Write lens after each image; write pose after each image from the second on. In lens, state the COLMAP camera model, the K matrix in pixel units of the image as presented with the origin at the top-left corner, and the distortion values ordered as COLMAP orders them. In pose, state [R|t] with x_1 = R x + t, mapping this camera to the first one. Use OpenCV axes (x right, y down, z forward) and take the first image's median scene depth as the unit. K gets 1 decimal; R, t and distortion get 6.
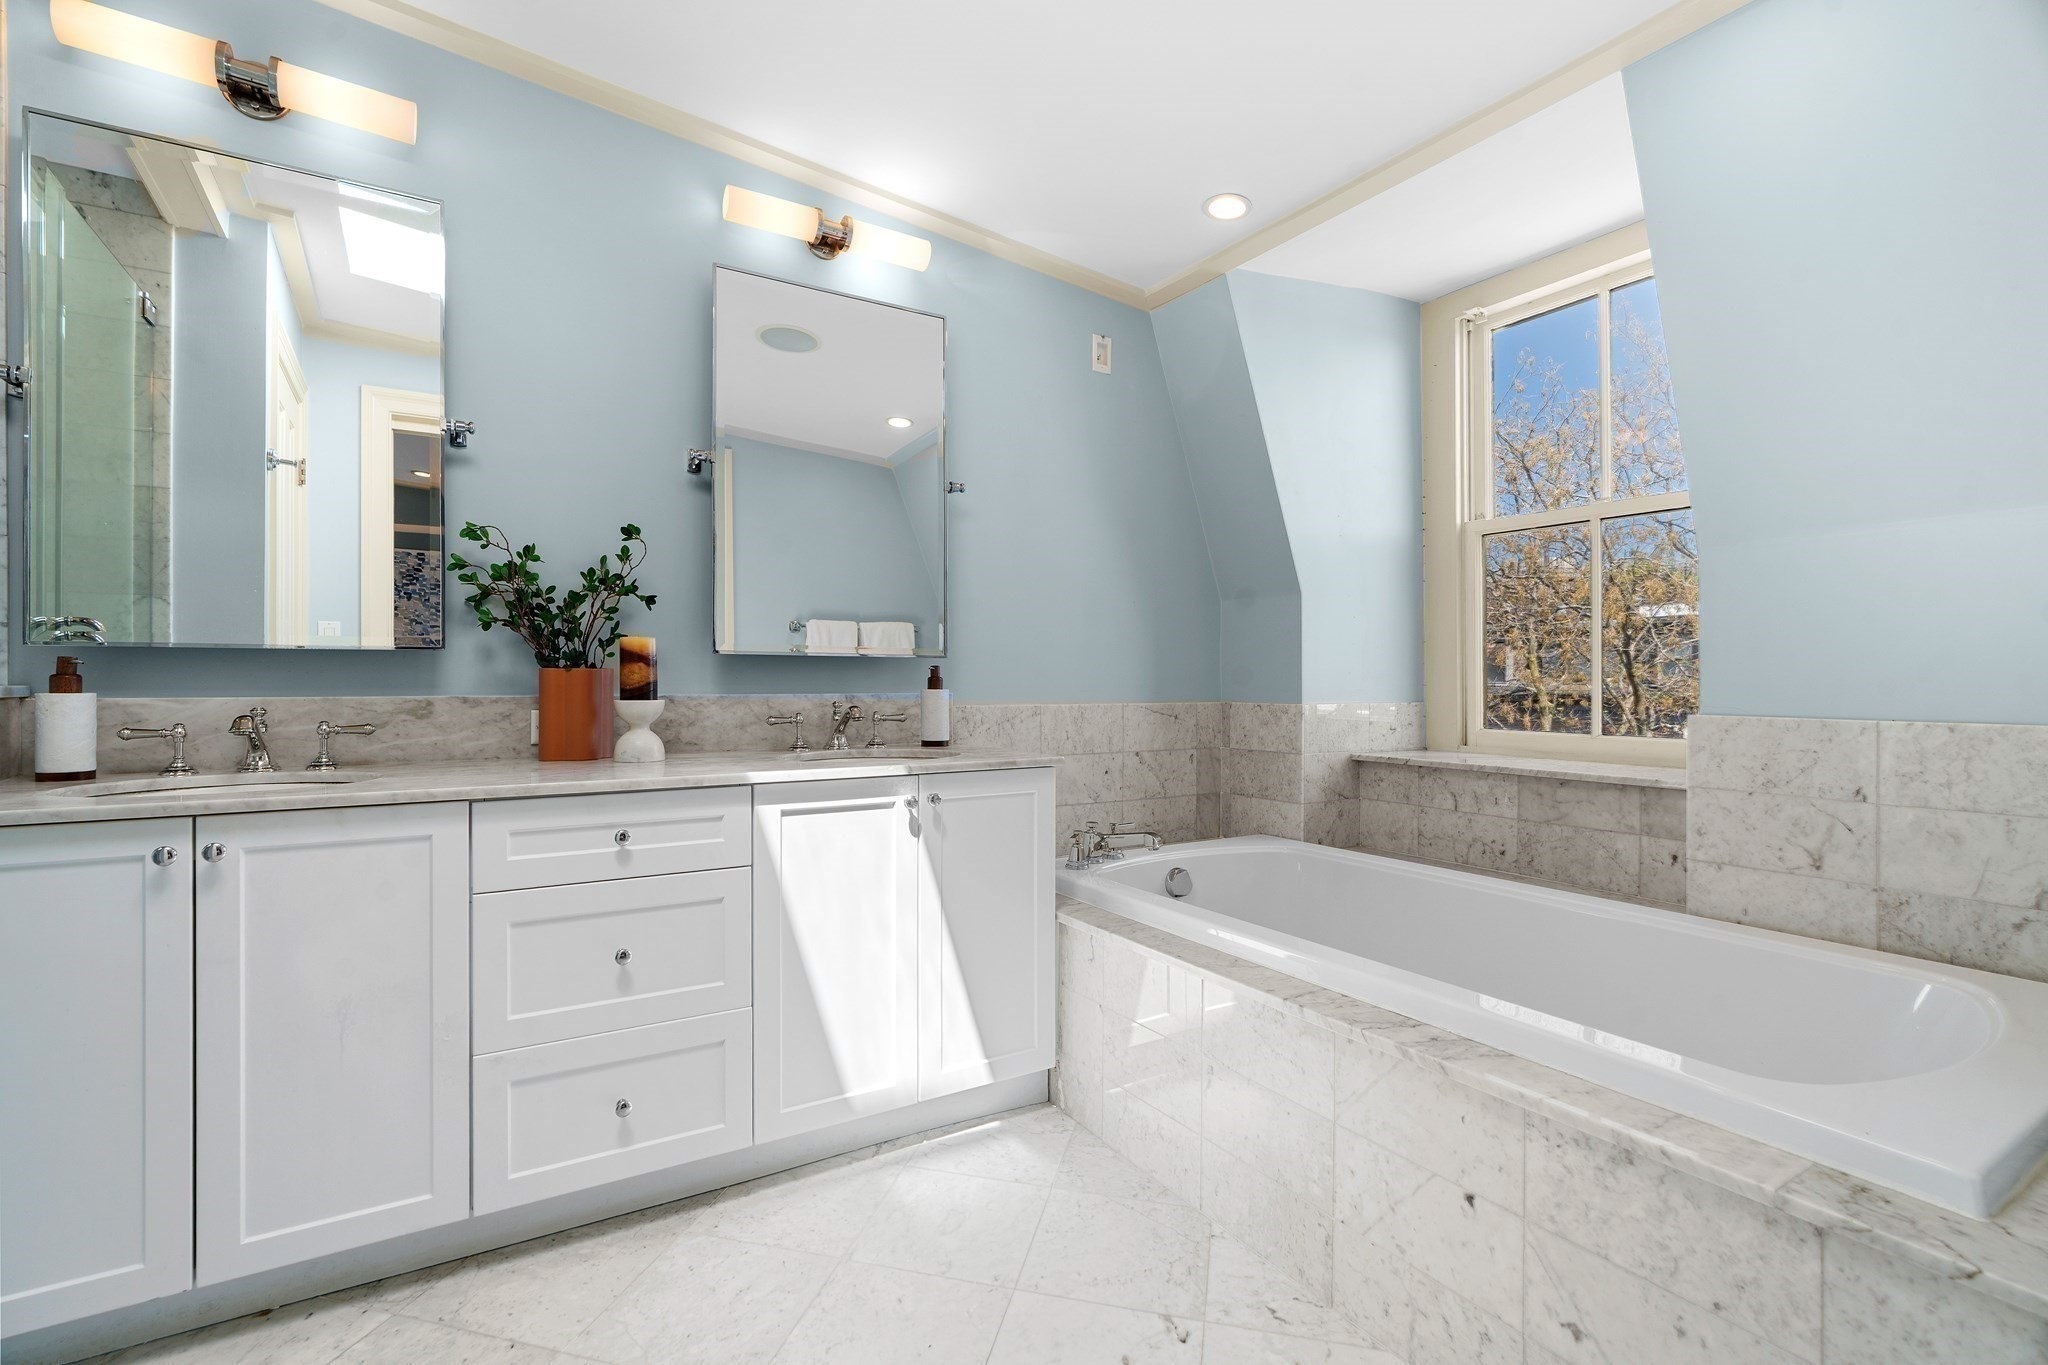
lens RADIAL K [[915.3, 0, 1023.1], [0, 915.3, 687.4], [0, 0, 1]] dist [-0.009490, 0.005612]
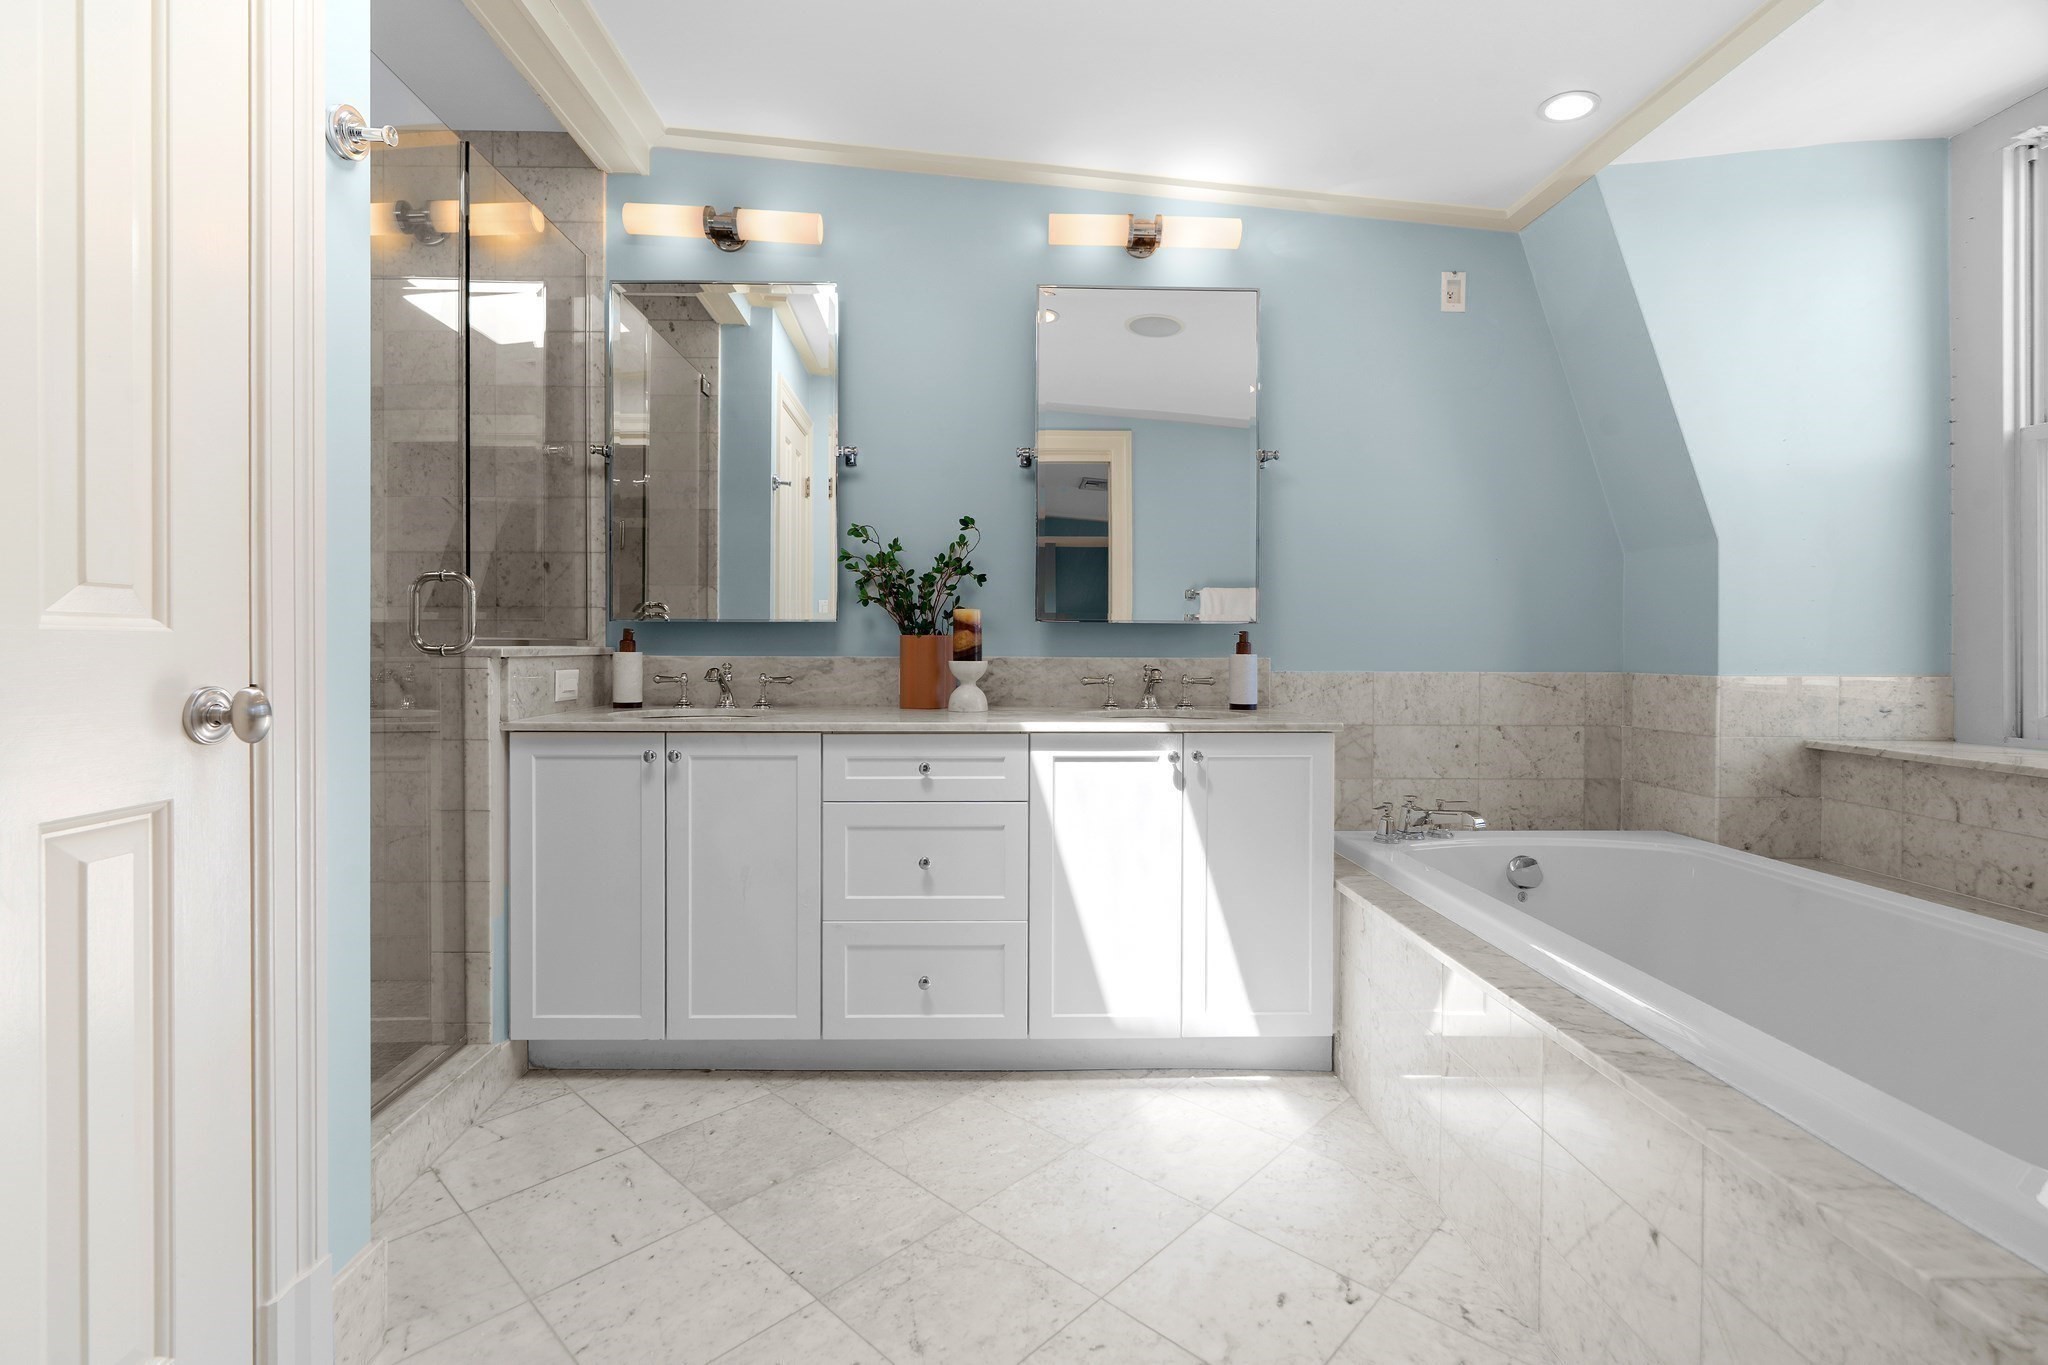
lens RADIAL K [[937.6, 0, 1025.1], [0, 937.6, 662.1], [0, 0, 1]] dist [-0.001141, 0.001158]
pose [[0.872060, 0.010152, -0.489293, 0.258492], [-0.006584, 0.999938, 0.009013, 0.003568], [0.489354, -0.004638, 0.872073, -0.051246]]
